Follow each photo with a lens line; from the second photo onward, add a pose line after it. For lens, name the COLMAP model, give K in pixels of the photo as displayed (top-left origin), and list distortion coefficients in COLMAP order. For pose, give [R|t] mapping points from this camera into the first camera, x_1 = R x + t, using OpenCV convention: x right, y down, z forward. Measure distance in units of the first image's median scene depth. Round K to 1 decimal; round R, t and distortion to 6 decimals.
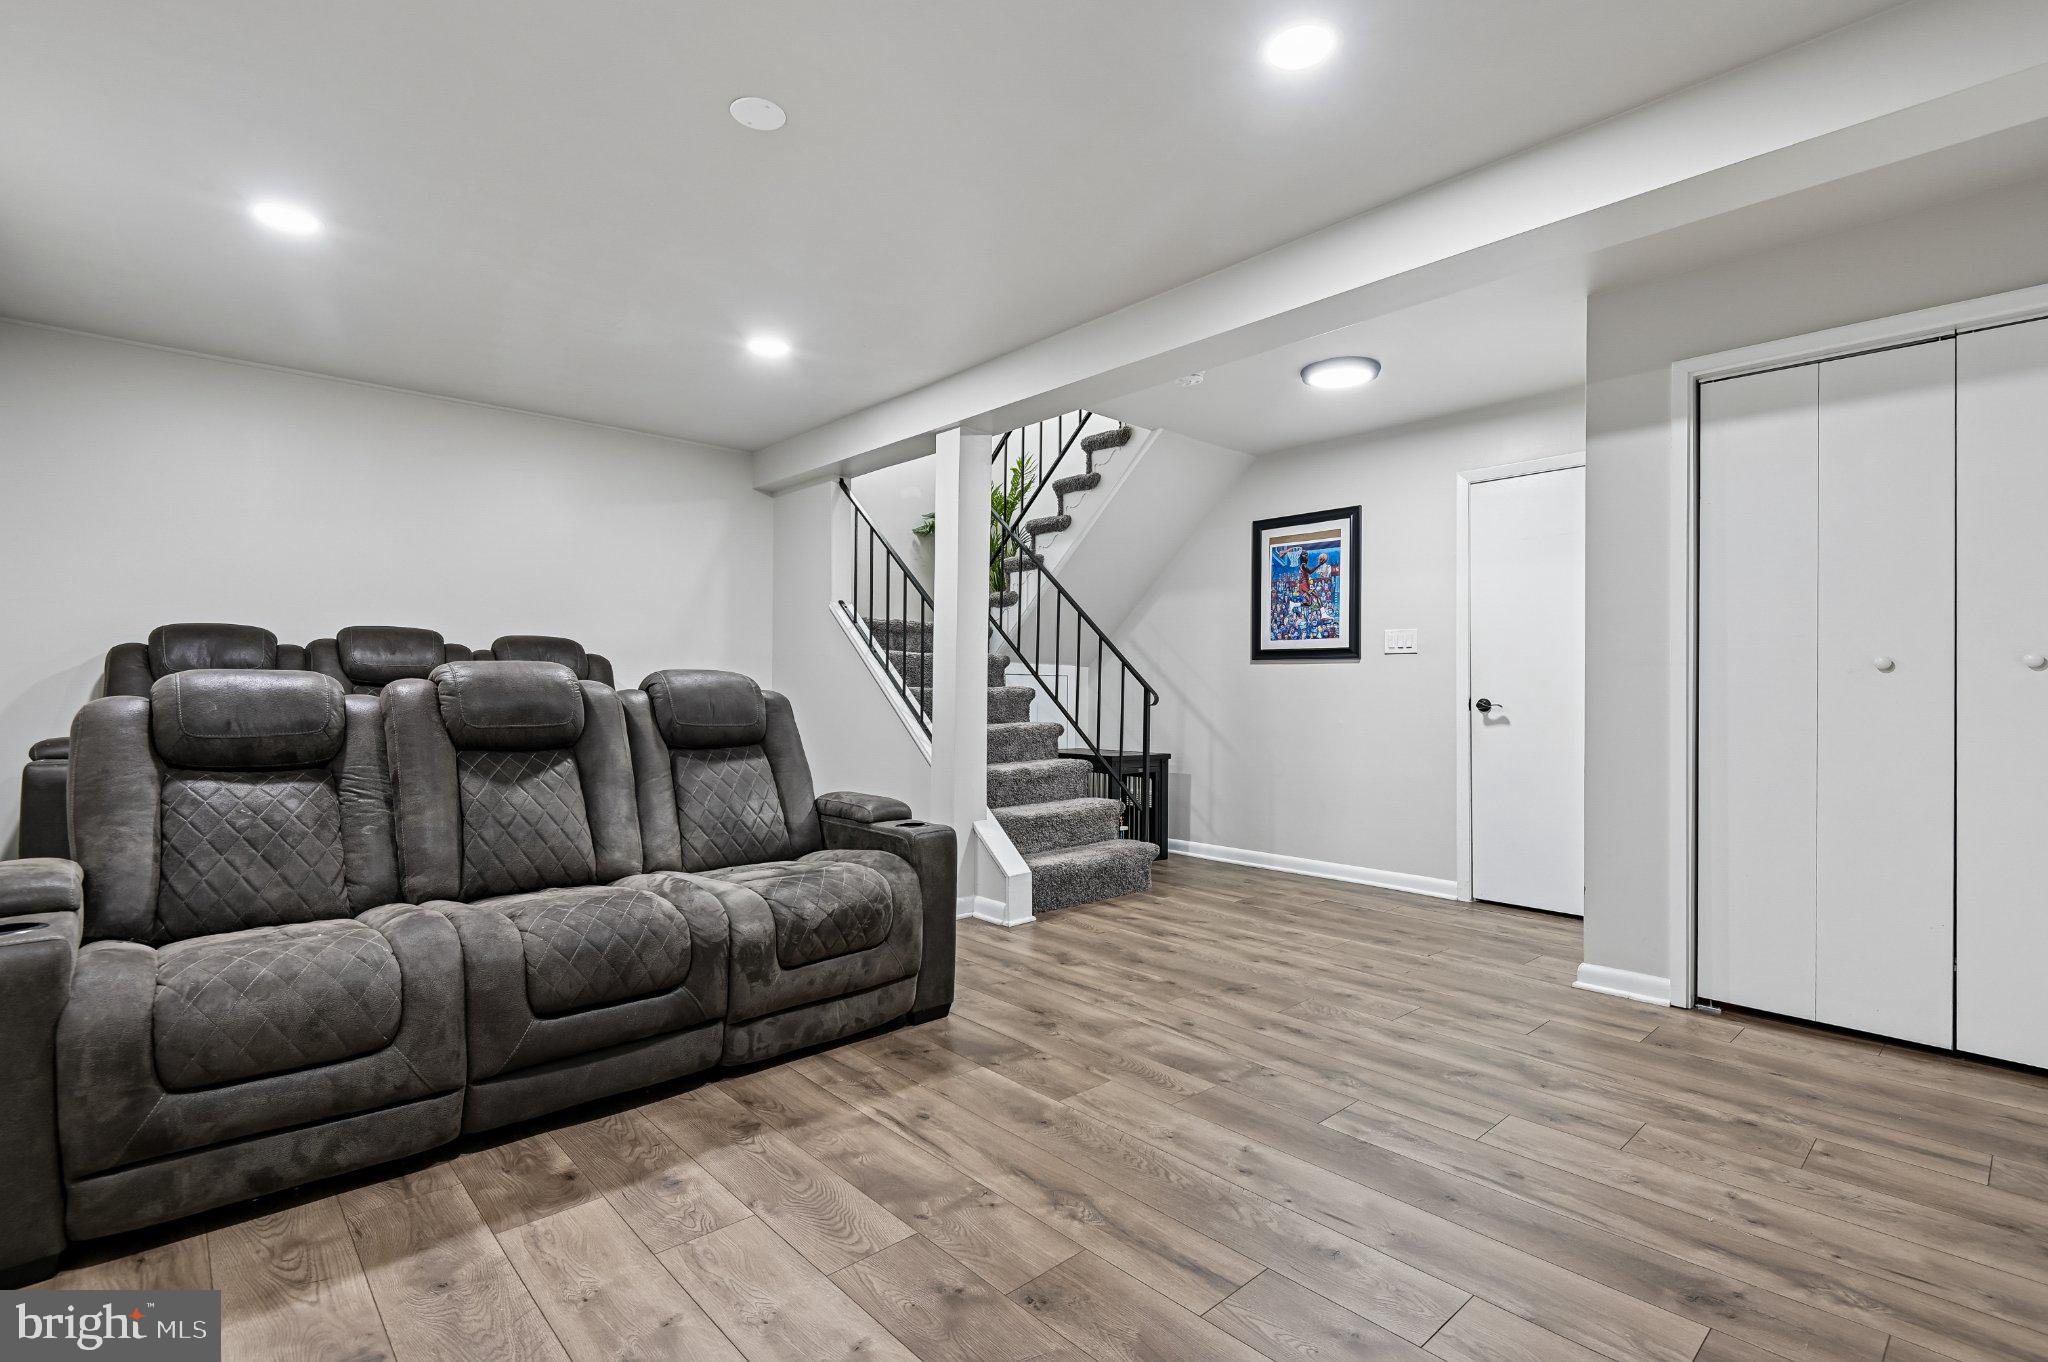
lens RADIAL K [[946.0, 0, 1024.0], [0, 946.0, 681.0], [0, 0, 1]] dist [0.029350, -0.024741]
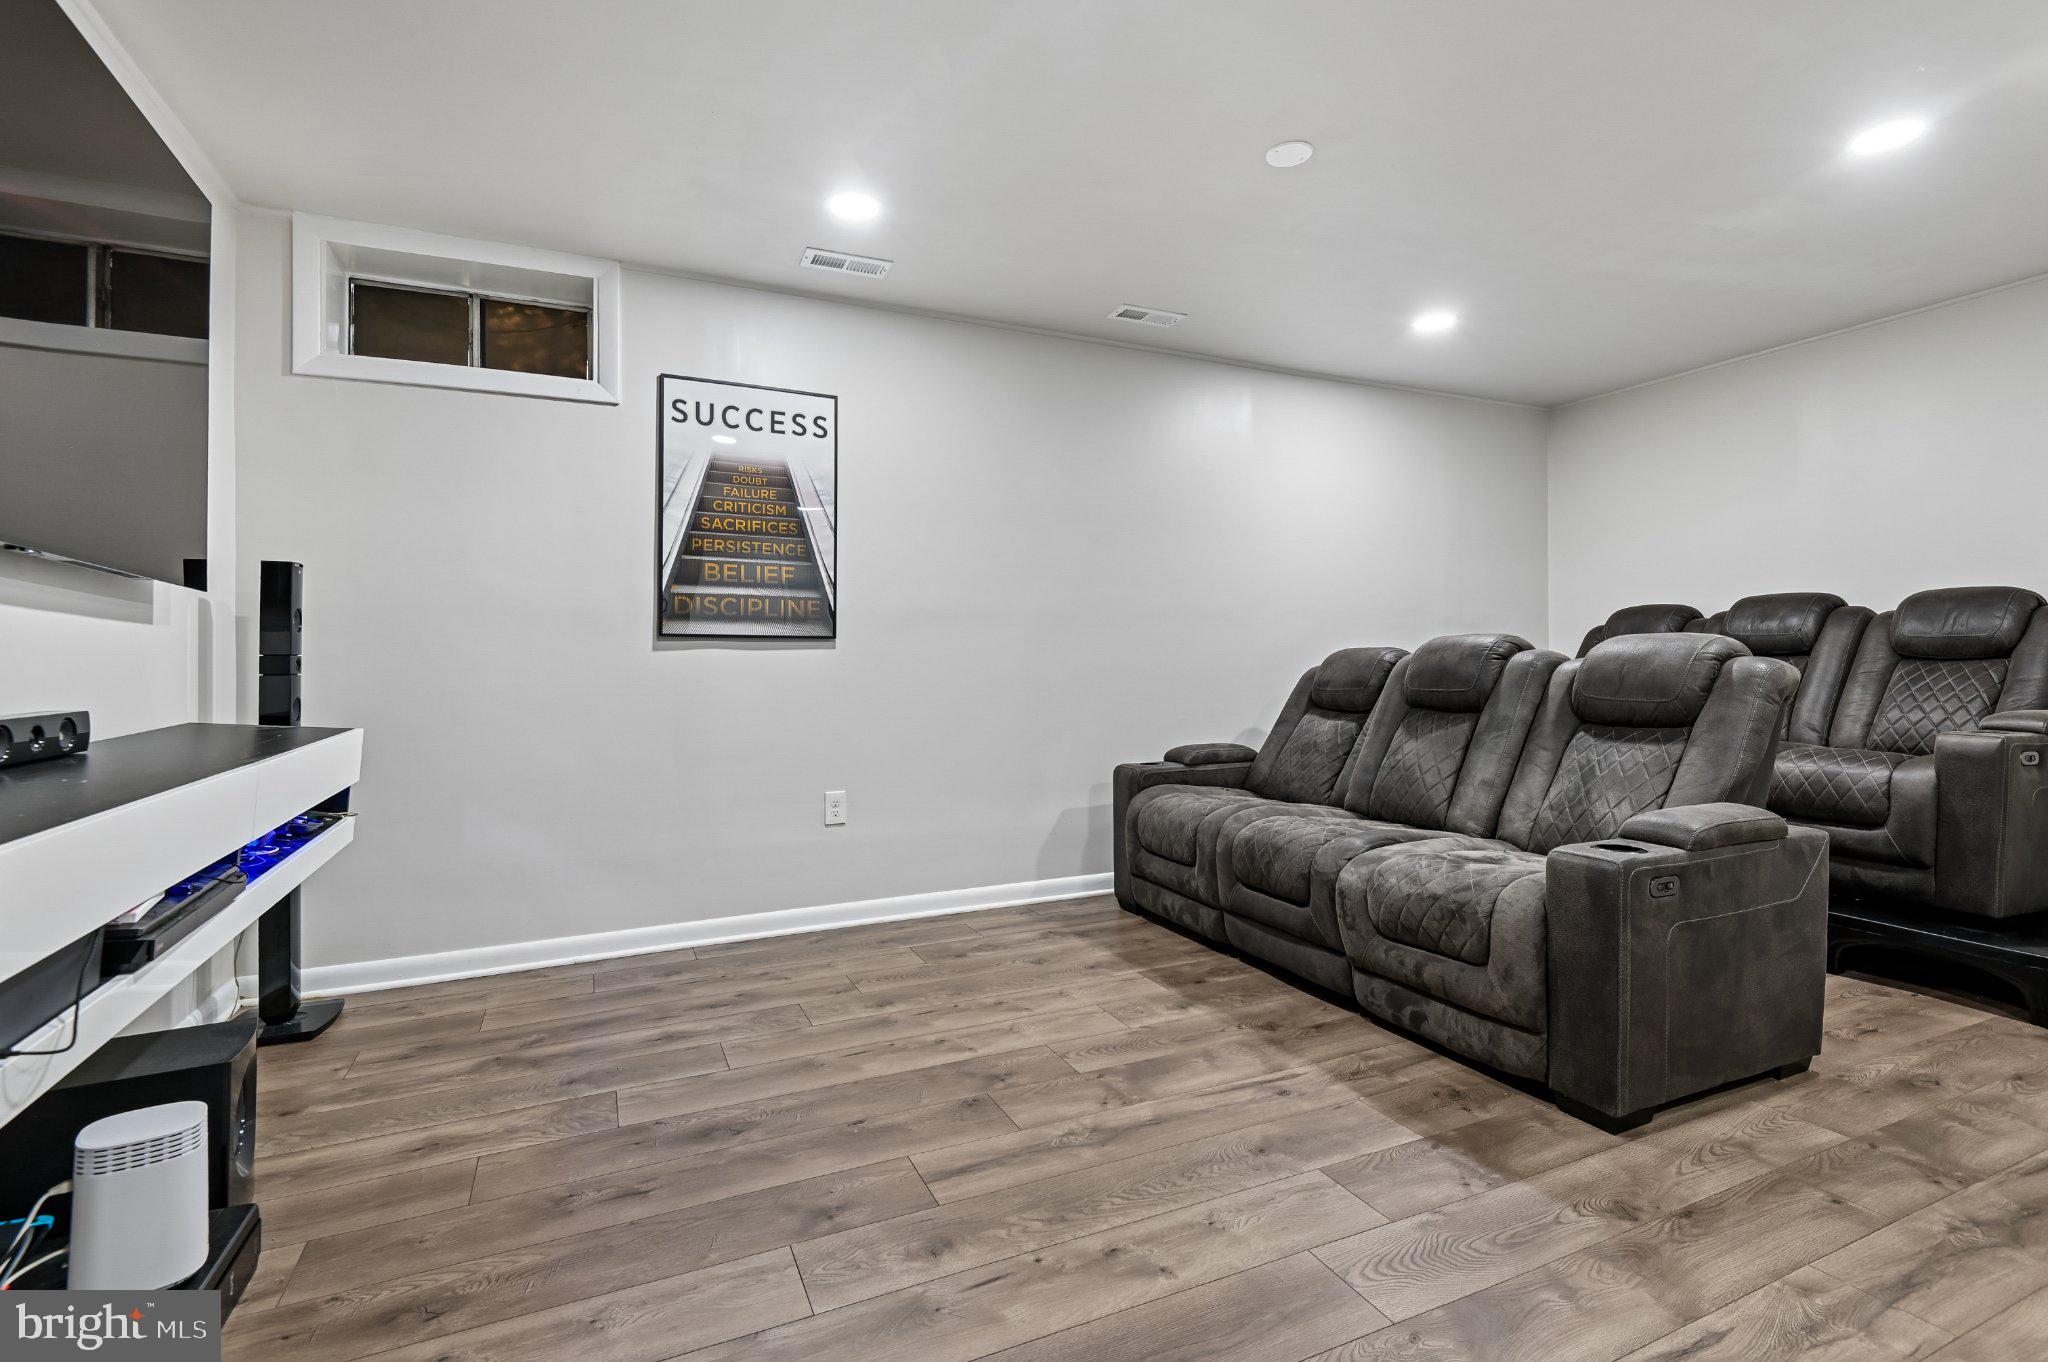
lens RADIAL K [[946.0, 0, 1024.0], [0, 946.0, 681.0], [0, 0, 1]] dist [0.029350, -0.024741]
pose [[-0.299657, 0.017787, -0.953881, 0.940160], [0.006945, 0.999840, 0.016462, 0.016272], [0.954022, -0.001692, -0.299733, 1.083884]]
